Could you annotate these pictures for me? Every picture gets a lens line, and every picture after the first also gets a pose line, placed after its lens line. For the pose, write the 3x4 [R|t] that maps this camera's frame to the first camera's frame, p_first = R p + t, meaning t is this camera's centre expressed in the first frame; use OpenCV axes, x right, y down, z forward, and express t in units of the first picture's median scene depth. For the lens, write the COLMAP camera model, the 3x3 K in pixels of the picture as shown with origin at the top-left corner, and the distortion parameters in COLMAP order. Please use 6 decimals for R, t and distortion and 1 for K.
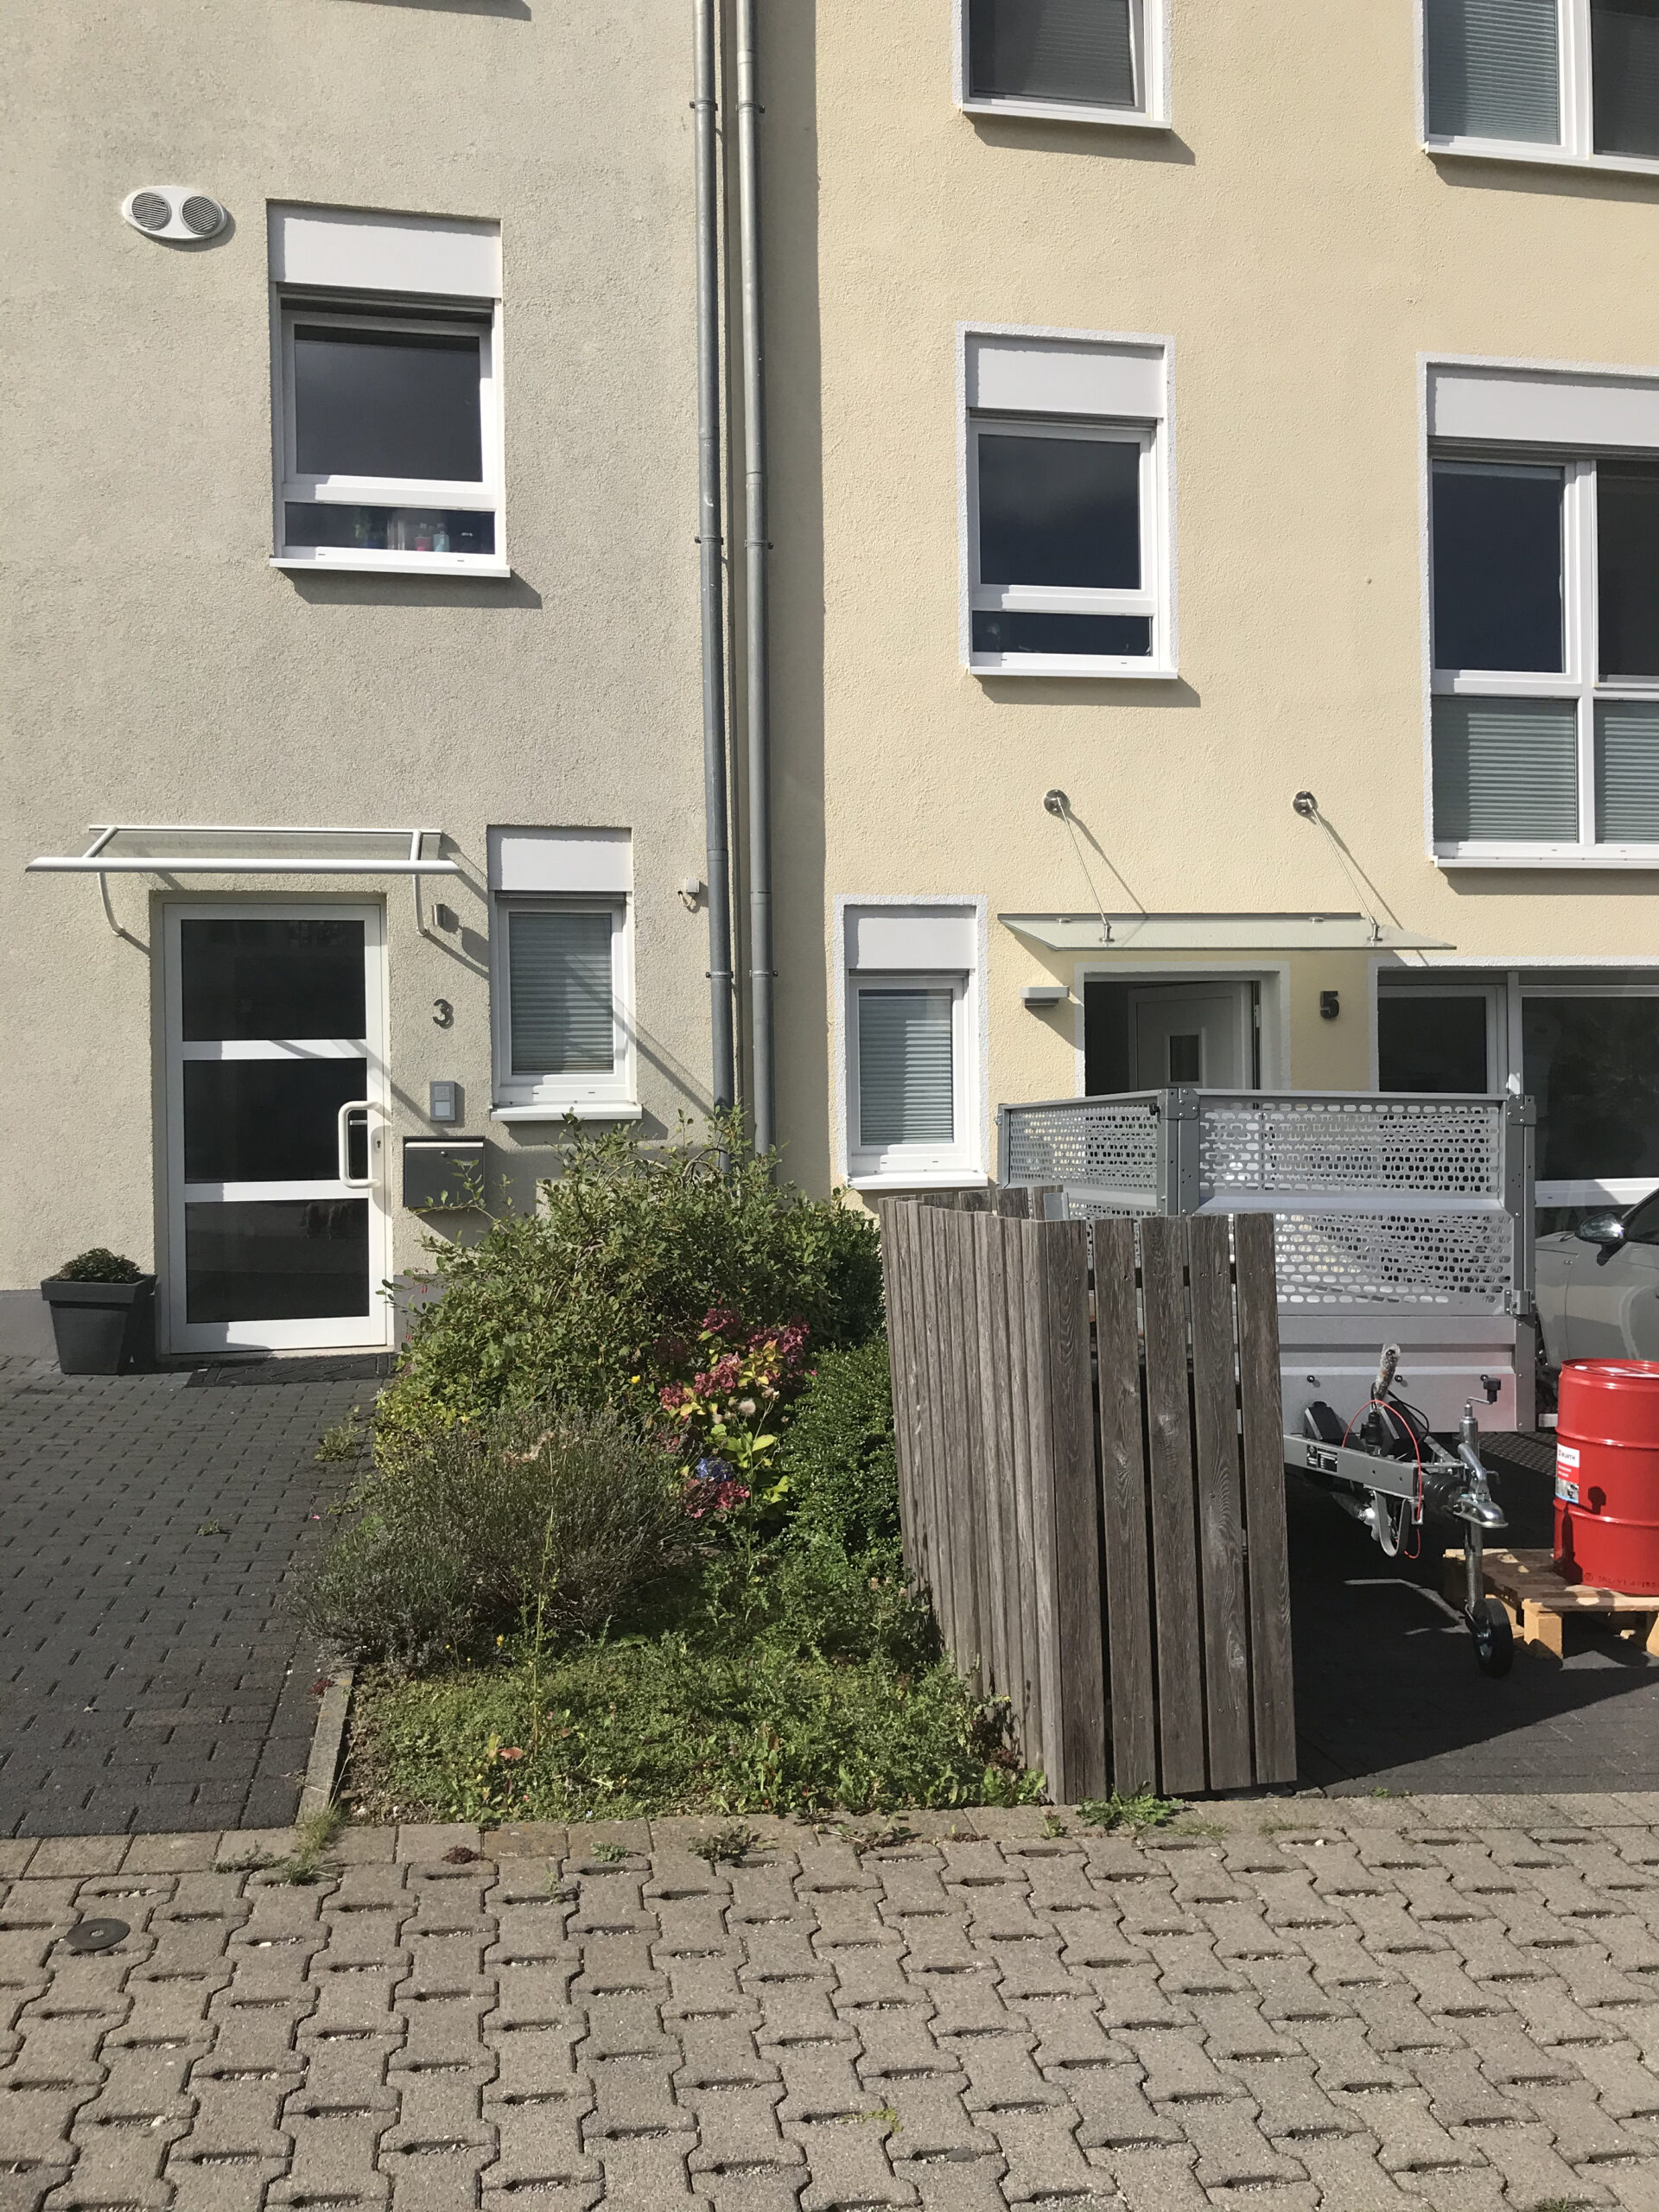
lens RADIAL K [[1805.7, 0, 824.8], [0, 1805.7, 1085.7], [0, 0, 1]] dist [0.045802, -0.056091]
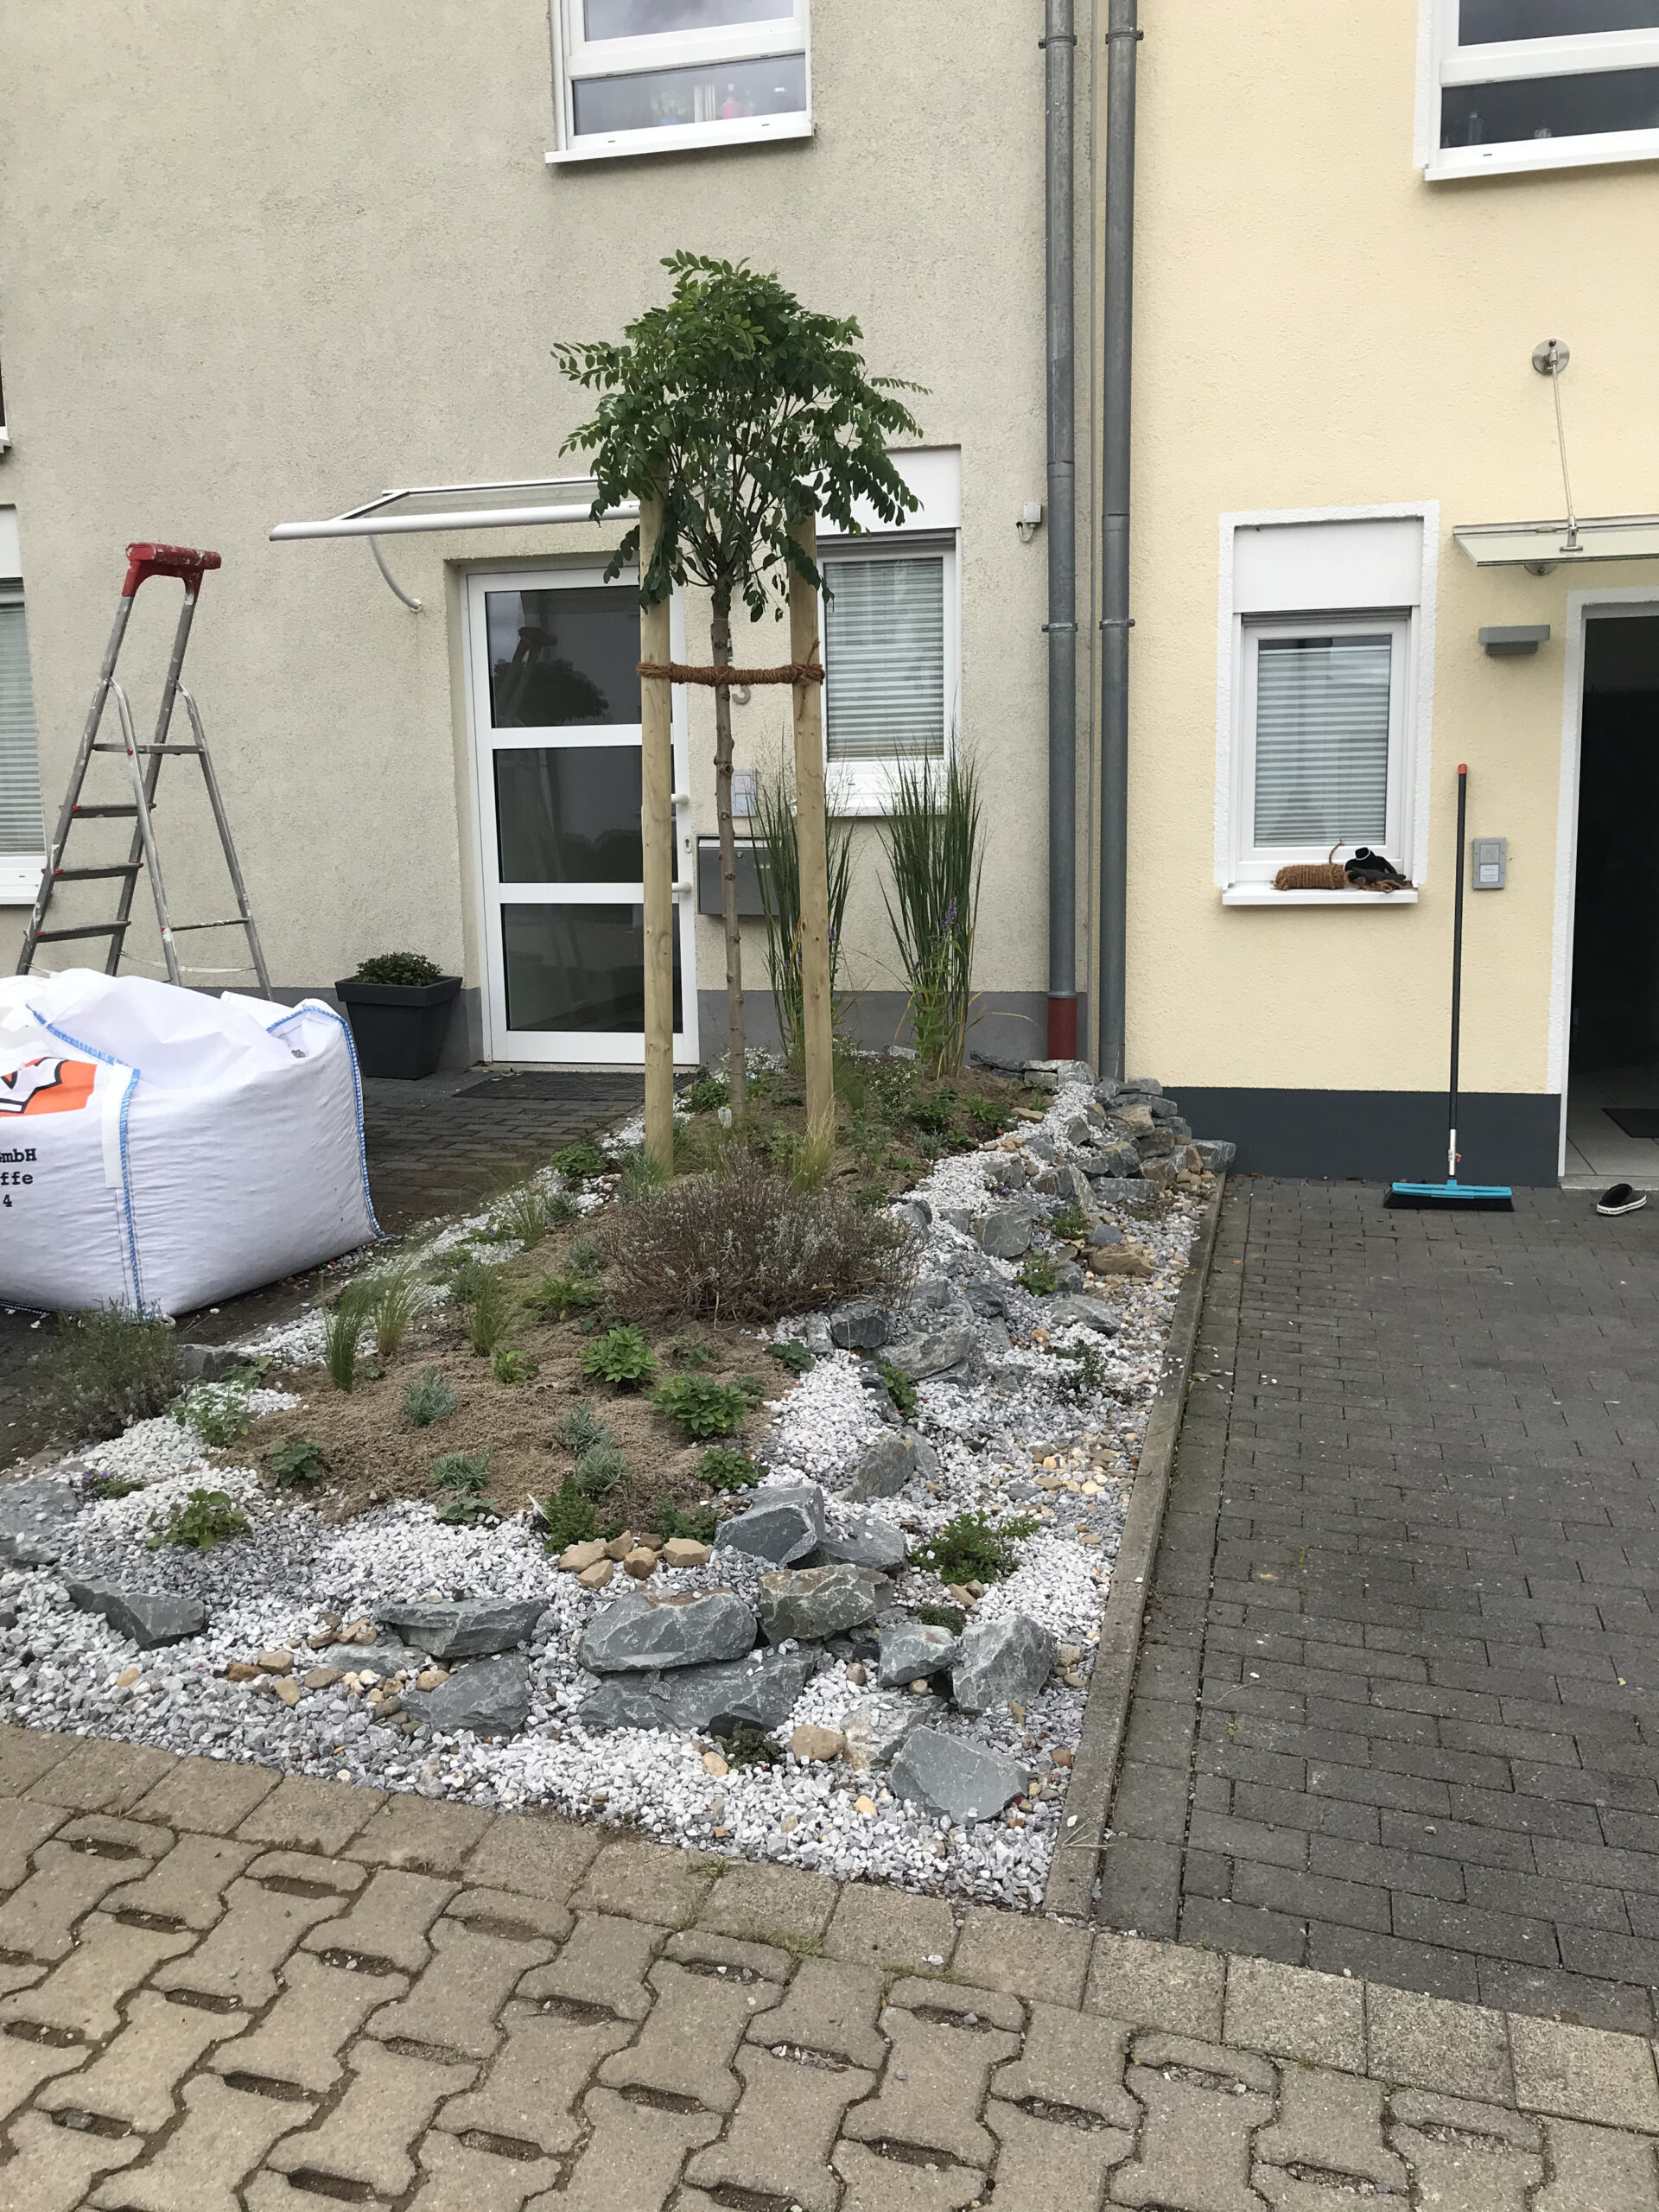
lens RADIAL K [[1818.7, 0, 824.8], [0, 1818.7, 1068.7], [0, 0, 1]] dist [0.066647, -0.093938]
pose [[0.906046, 0.056549, -0.419383, 0.197514], [0.006866, 0.988937, 0.148180, 0.010220], [0.423123, -0.137137, 0.895634, 0.211185]]
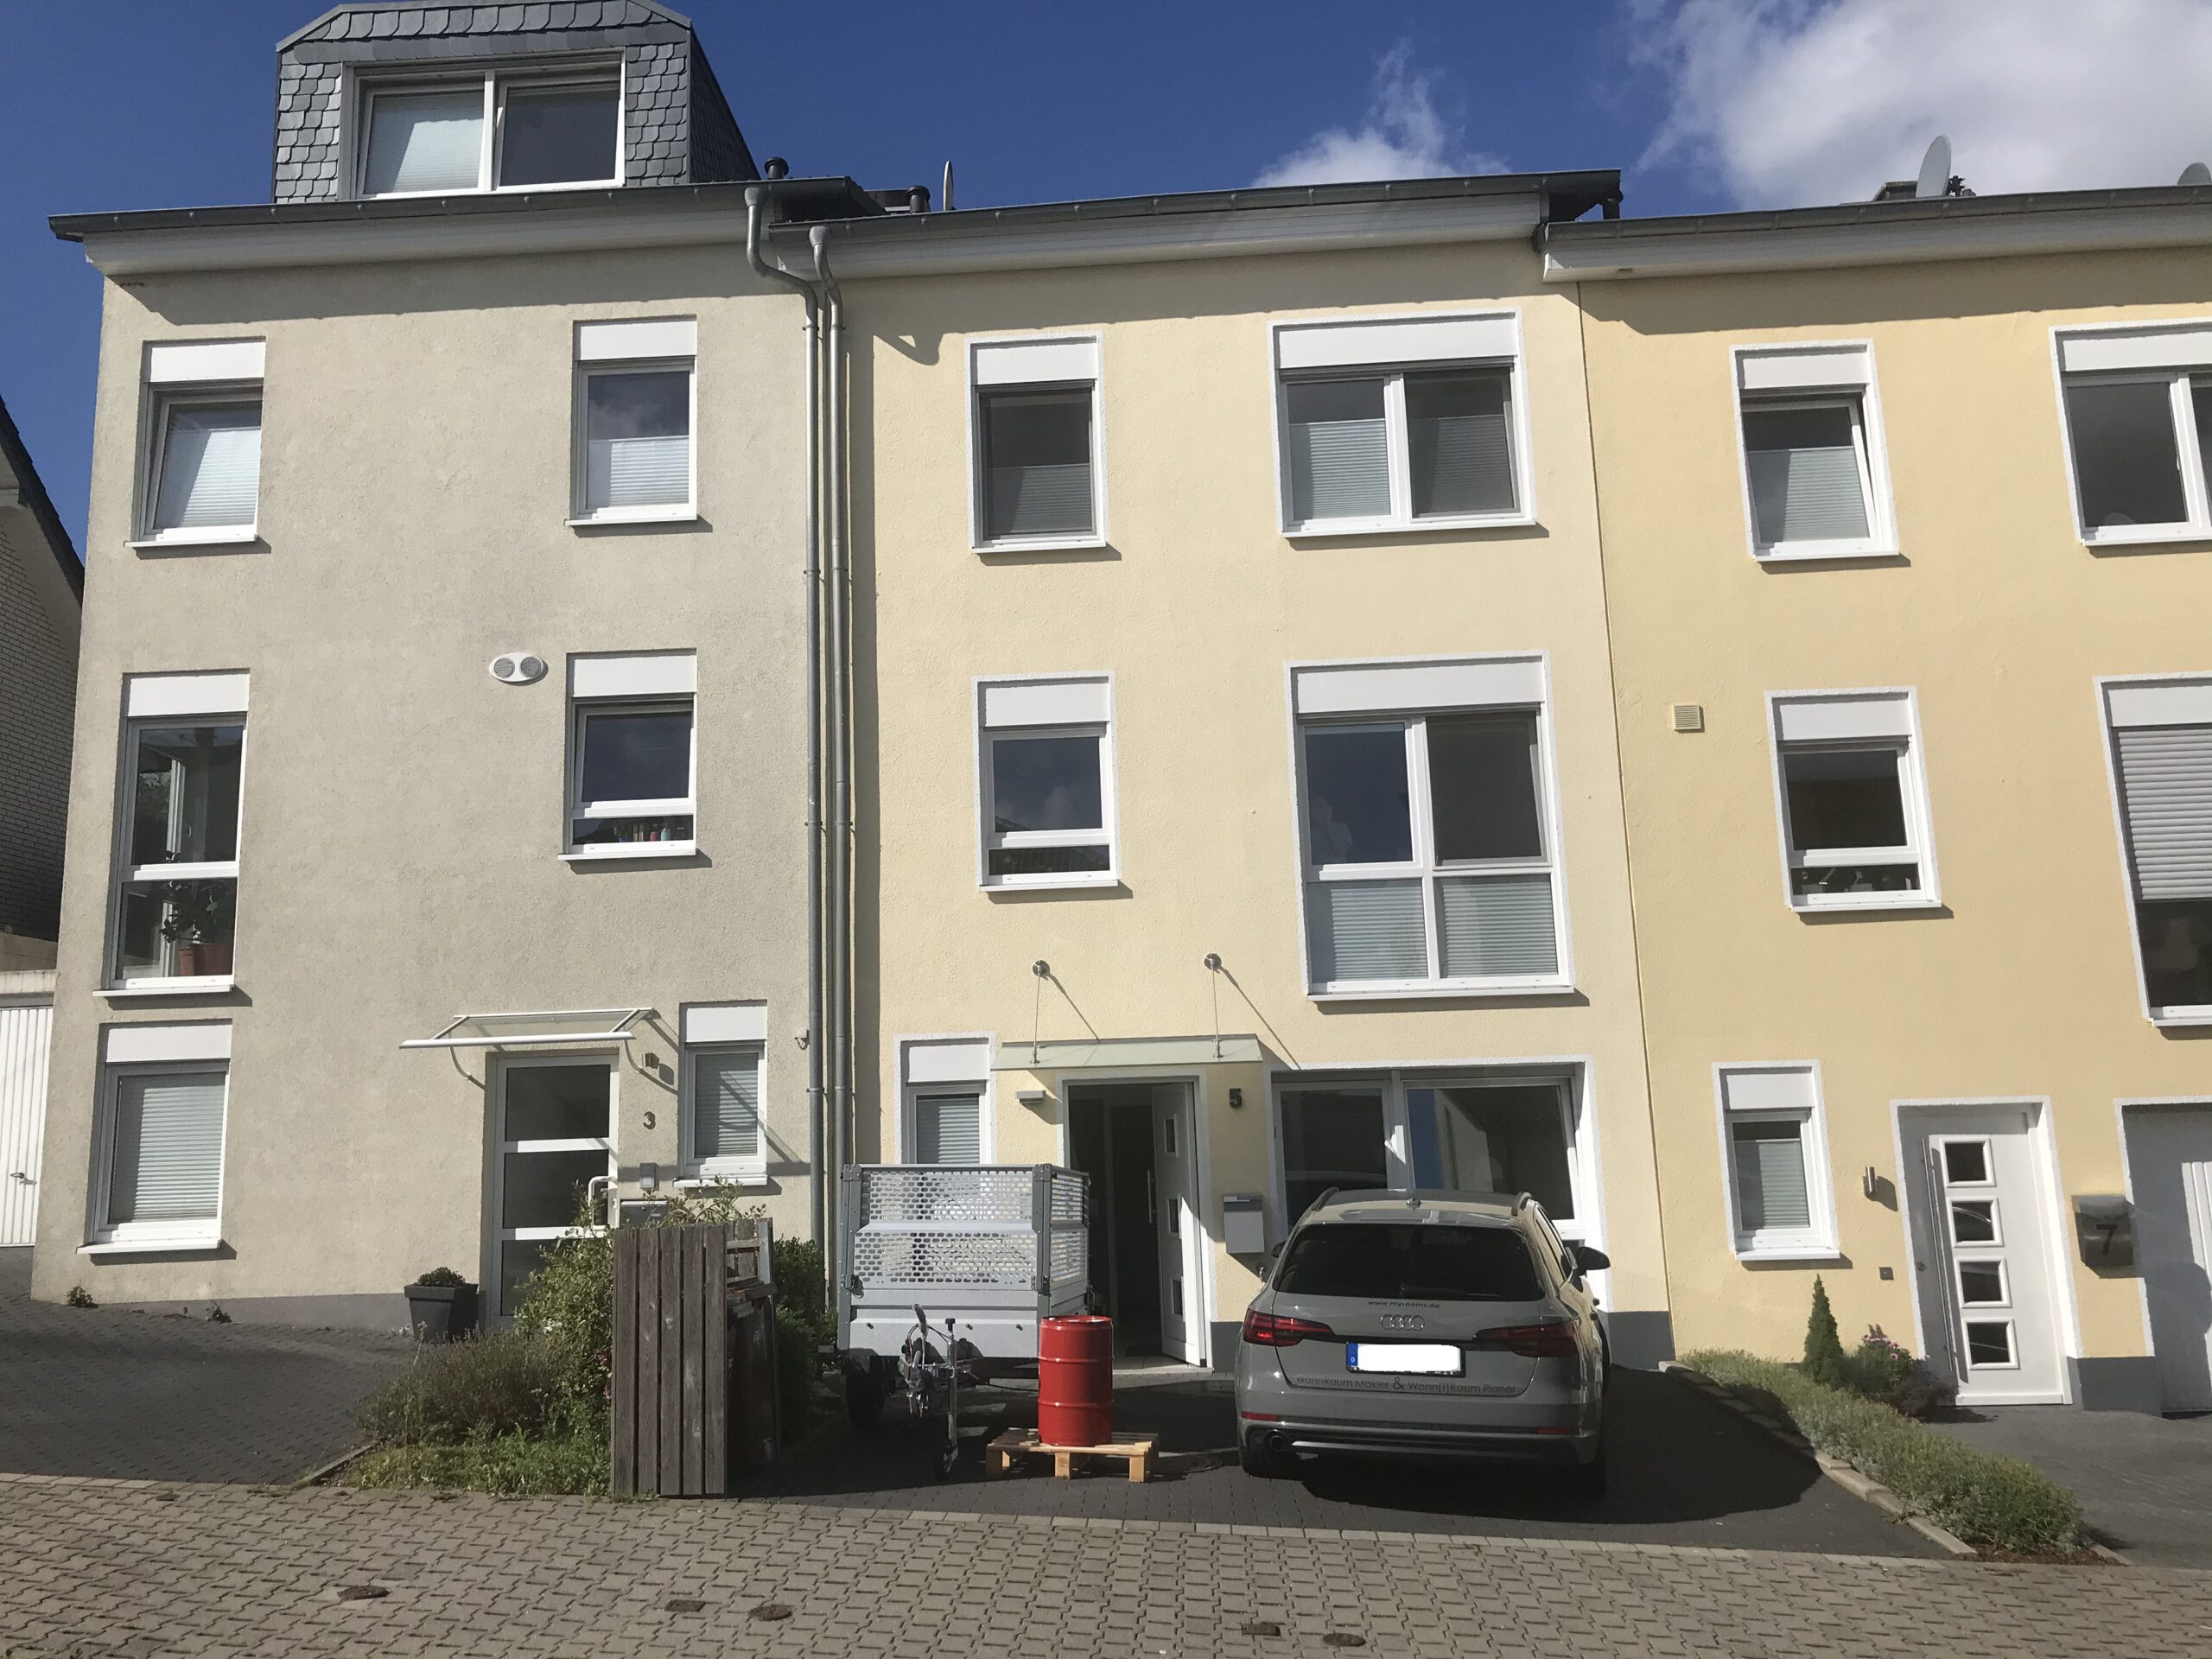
lens RADIAL K [[1818.7, 0, 1078.6], [0, 1818.7, 814.7], [0, 0, 1]] dist [0.066647, -0.093938]
pose [[0.968641, -0.060323, -0.241029, 0.573727], [0.016104, 0.983283, -0.181369, -0.005558], [0.247940, 0.171800, 0.953420, -0.519934]]
